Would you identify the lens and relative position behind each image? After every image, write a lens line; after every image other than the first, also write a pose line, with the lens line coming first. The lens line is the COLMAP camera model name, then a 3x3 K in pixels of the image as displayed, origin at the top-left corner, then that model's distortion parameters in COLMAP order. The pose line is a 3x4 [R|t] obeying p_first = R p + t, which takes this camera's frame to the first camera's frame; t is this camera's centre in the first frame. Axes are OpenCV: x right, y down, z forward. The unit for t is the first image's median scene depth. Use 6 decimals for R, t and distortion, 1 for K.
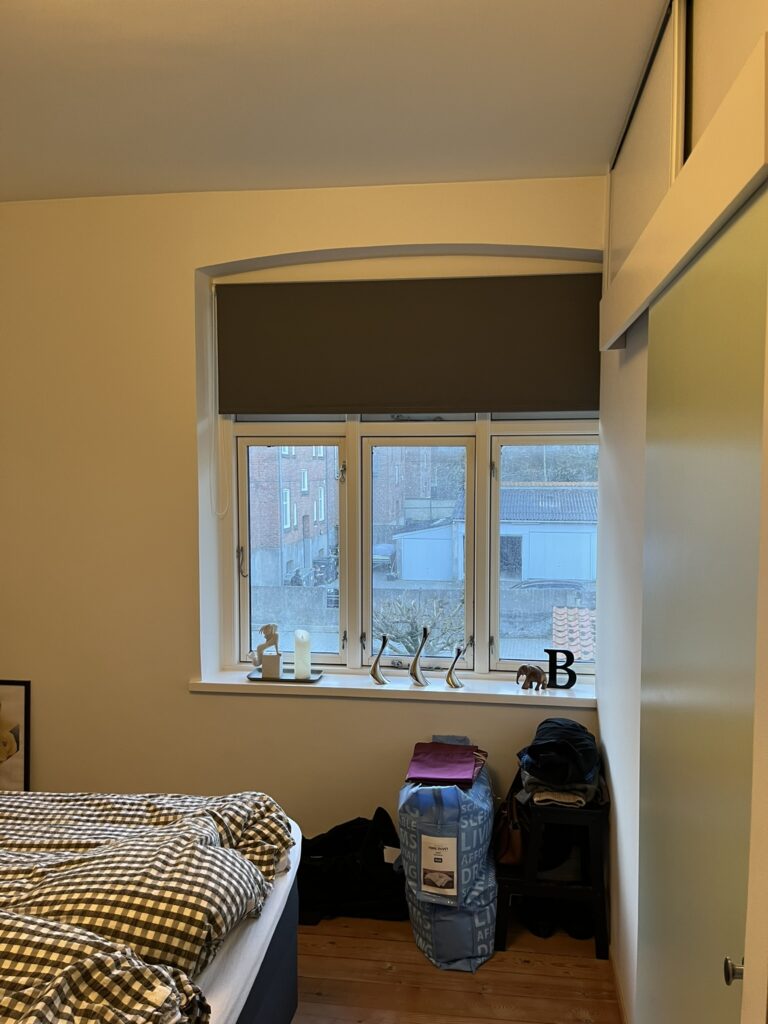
lens RADIAL K [[779.7, 0, 385.9], [0, 779.7, 515.2], [0, 0, 1]] dist [0.027320, -0.060288]
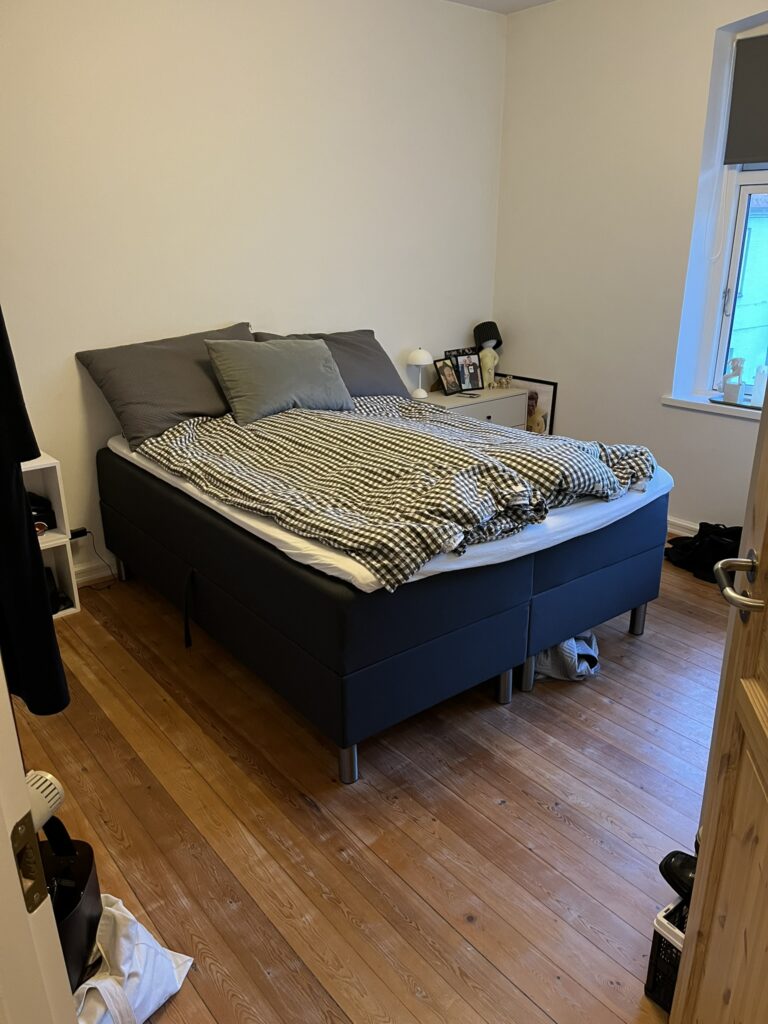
lens RADIAL K [[779.7, 0, 382.3], [0, 779.7, 512.6], [0, 0, 1]] dist [0.027320, -0.060288]
pose [[0.732951, 0.240616, -0.636307, 0.491176], [-0.048214, 0.951380, 0.304222, 0.055375], [0.678570, -0.192302, 0.708916, -0.441689]]
